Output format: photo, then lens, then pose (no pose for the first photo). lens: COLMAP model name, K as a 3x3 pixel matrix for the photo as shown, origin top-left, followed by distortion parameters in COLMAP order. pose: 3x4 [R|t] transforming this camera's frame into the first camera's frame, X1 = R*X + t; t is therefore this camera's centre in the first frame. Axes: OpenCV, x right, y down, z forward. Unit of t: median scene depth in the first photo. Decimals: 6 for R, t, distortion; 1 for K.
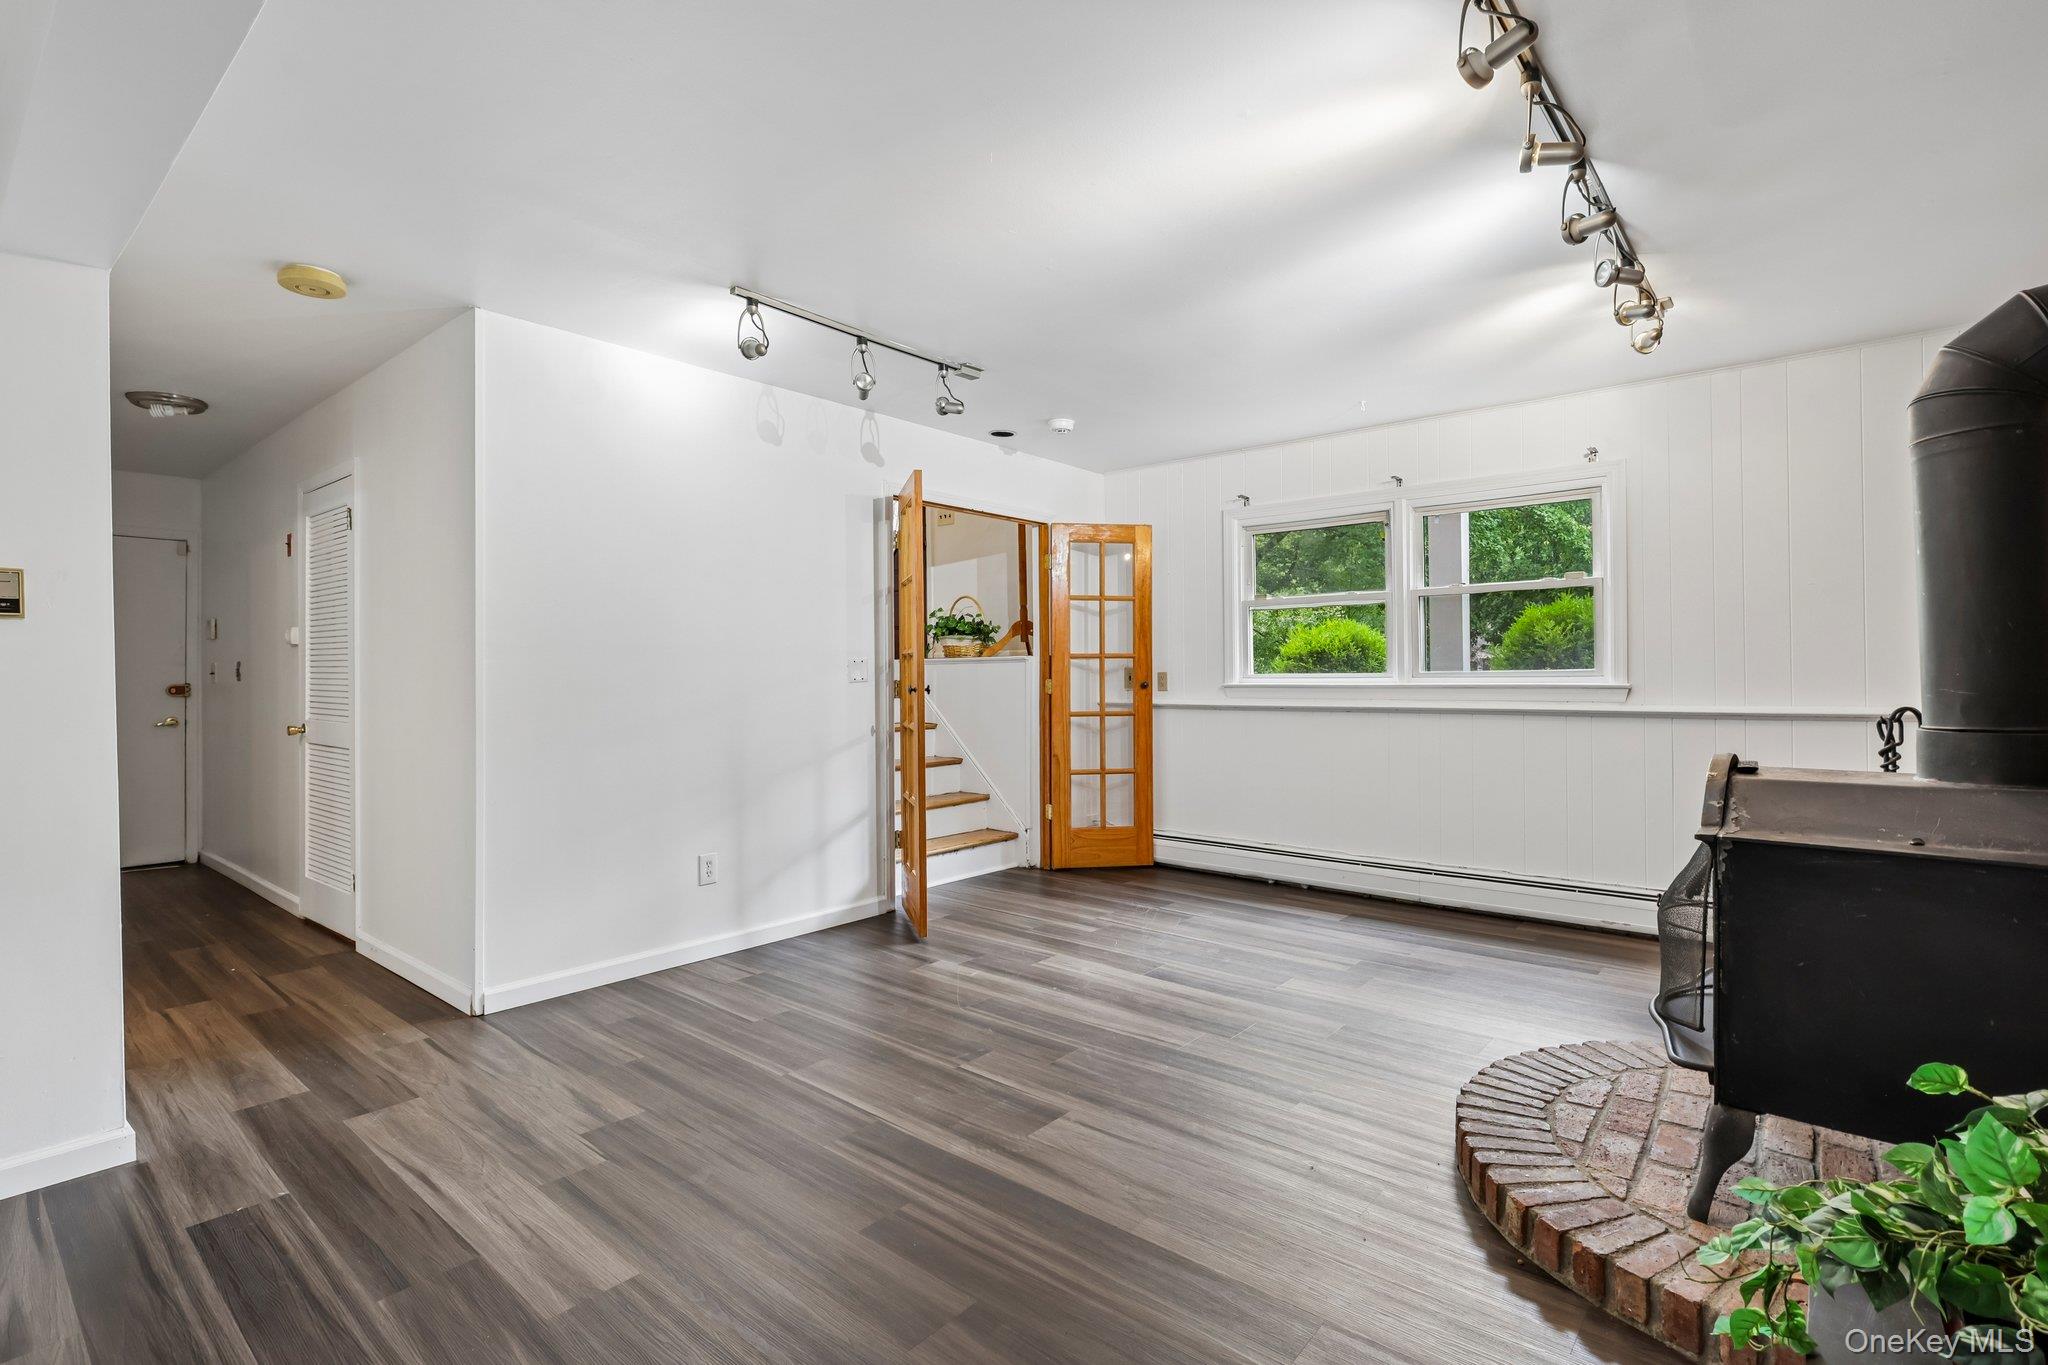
lens RADIAL K [[953.3, 0, 1021.3], [0, 953.3, 677.0], [0, 0, 1]] dist [-0.002363, 0.001833]
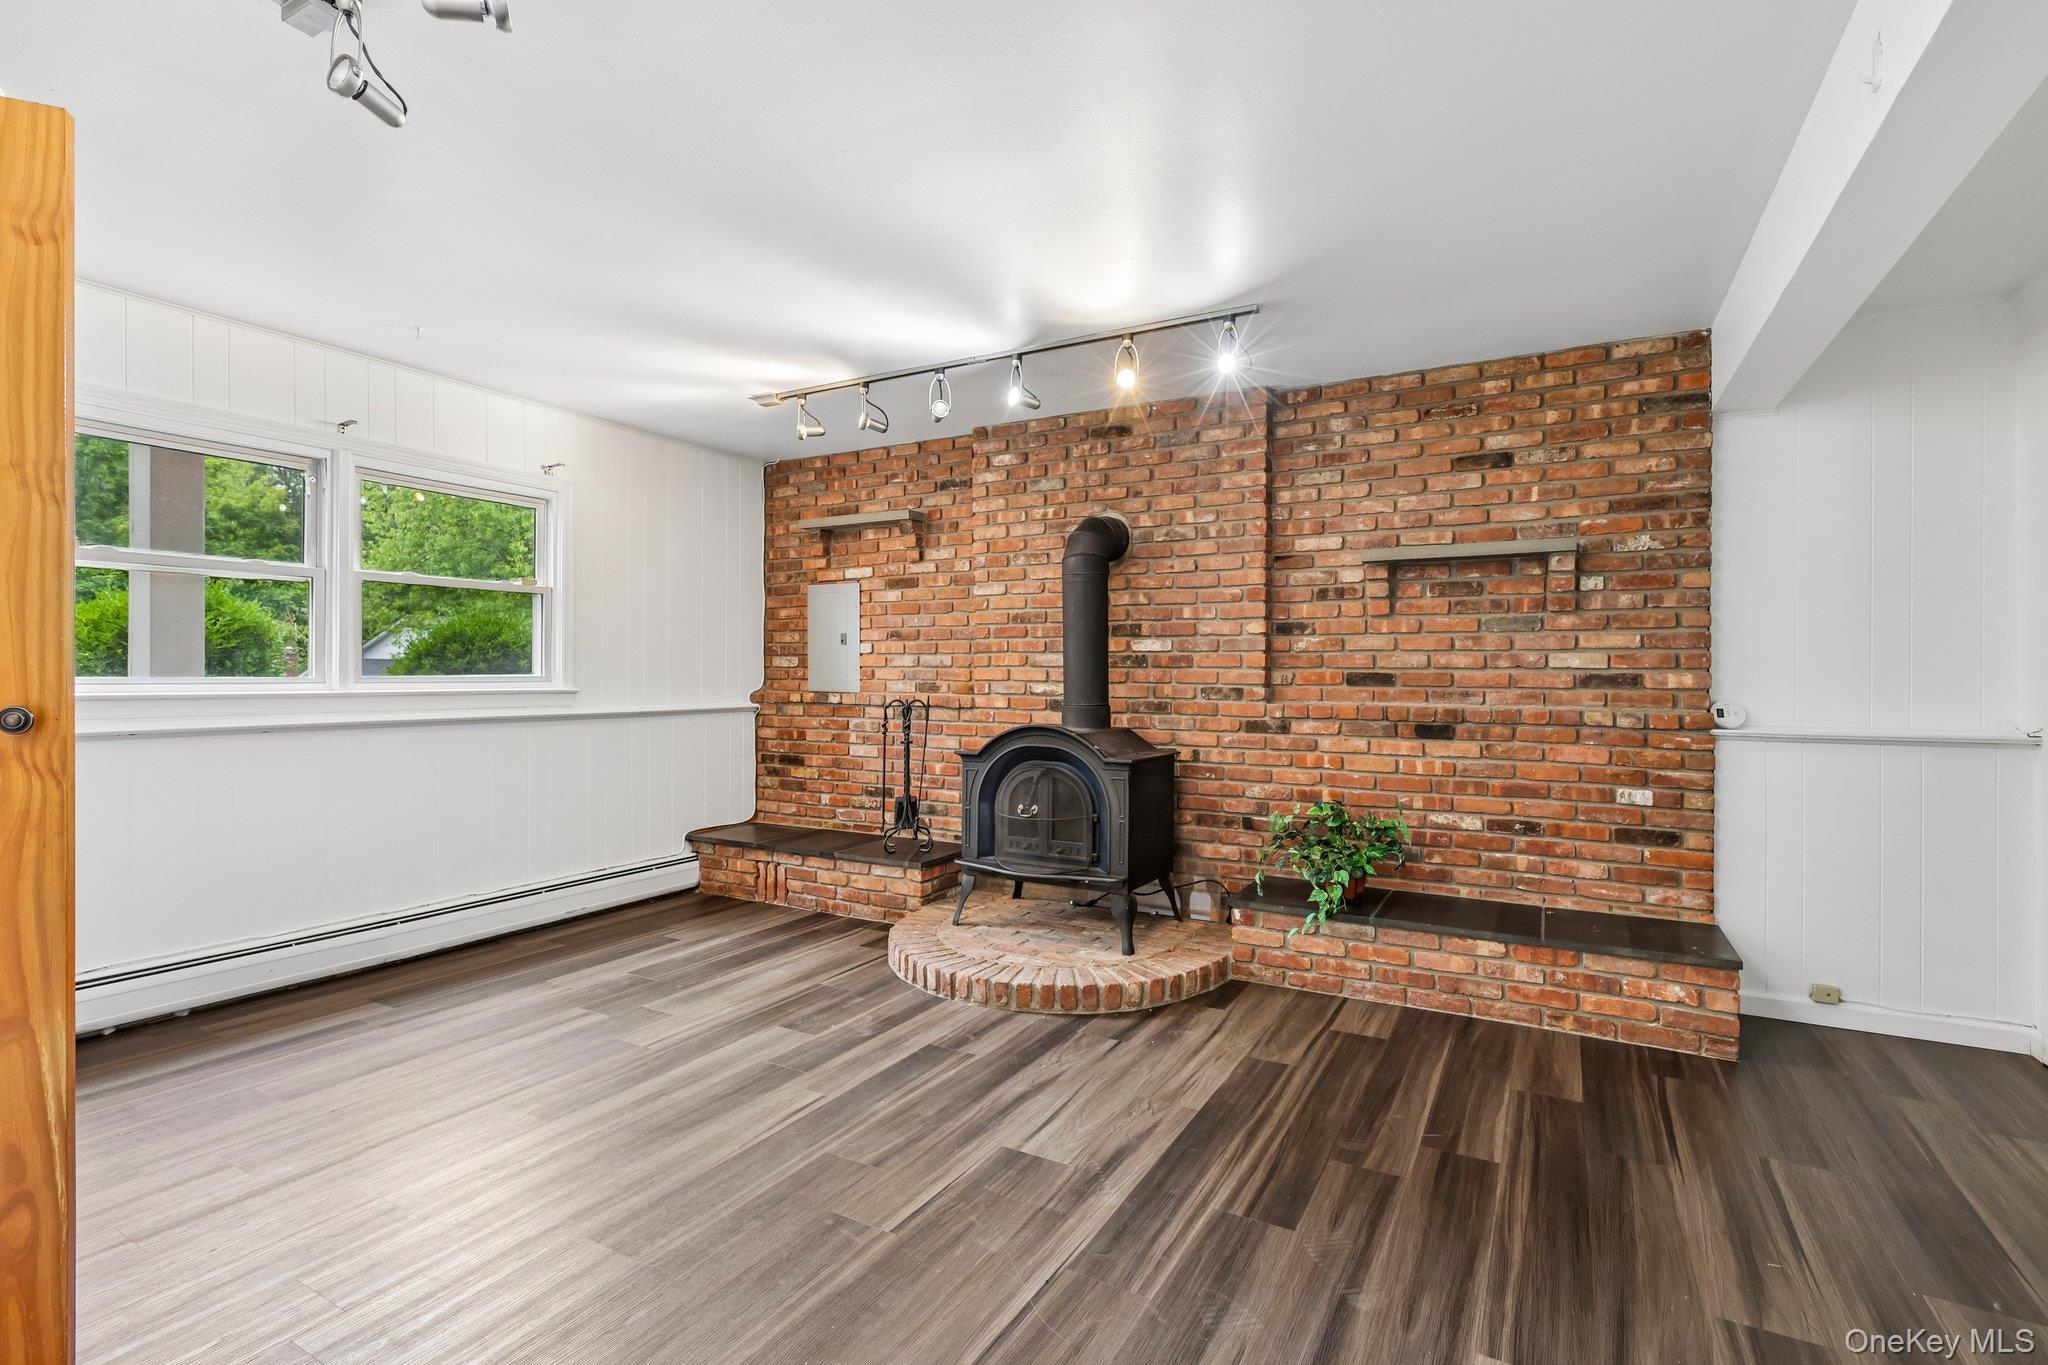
lens RADIAL K [[953.3, 0, 1021.3], [0, 953.3, 677.0], [0, 0, 1]] dist [-0.002363, 0.001833]
pose [[-0.181229, 0.005376, 0.983426, -0.520816], [0.003762, 0.999982, -0.004773, 0.001460], [-0.983434, 0.002834, -0.181245, 0.688726]]
